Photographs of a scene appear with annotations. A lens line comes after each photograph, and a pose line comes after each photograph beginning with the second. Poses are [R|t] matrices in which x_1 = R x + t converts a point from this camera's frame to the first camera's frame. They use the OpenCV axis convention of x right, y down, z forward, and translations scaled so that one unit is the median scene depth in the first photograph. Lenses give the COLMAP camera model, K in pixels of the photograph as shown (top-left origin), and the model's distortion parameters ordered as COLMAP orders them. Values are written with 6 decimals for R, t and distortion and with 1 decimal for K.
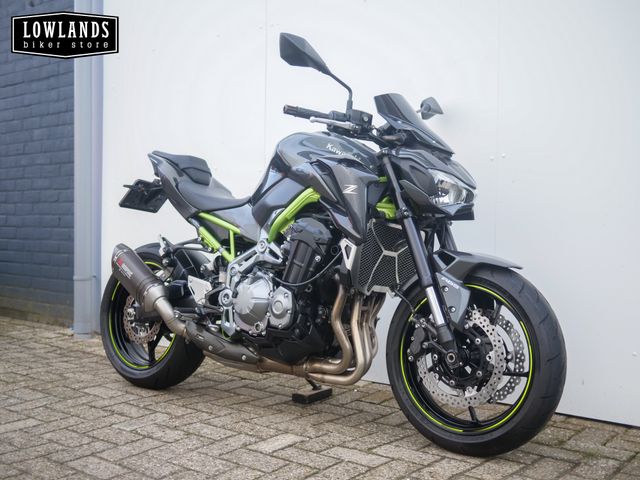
lens RADIAL K [[732.9, 0, 320.0], [0, 732.9, 240.0], [0, 0, 1]] dist [-0.011078, 0.005037]
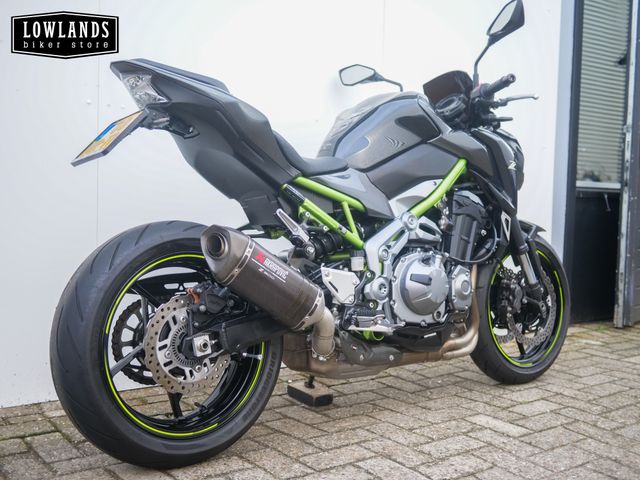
lens RADIAL K [[732.9, 0, 320.0], [0, 732.9, 240.0], [0, 0, 1]] dist [-0.011078, 0.005037]
pose [[0.219725, -0.068692, 0.973140, -0.898430], [-0.012007, 0.997252, 0.073105, -0.030087], [-0.975488, -0.027747, 0.218297, 0.880952]]
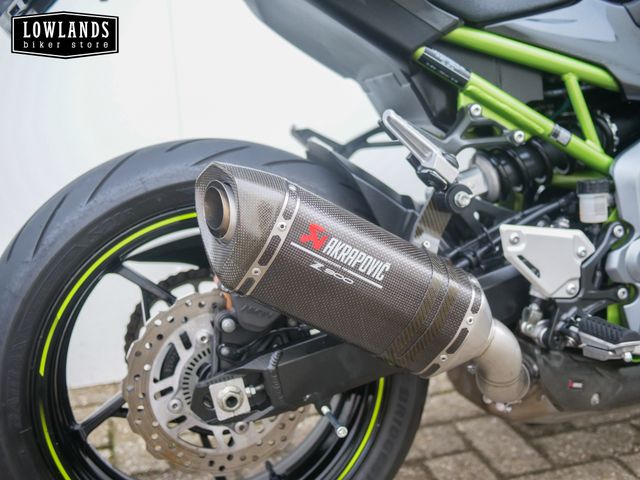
lens RADIAL K [[742.6, 0, 320.0], [0, 742.6, 240.0], [0, 0, 1]] dist [-0.004835, 0.004222]
pose [[0.573929, -0.255933, 0.777884, -0.507017], [0.063508, 0.960958, 0.269309, -0.041675], [-0.816439, -0.105162, 0.567775, 0.910200]]
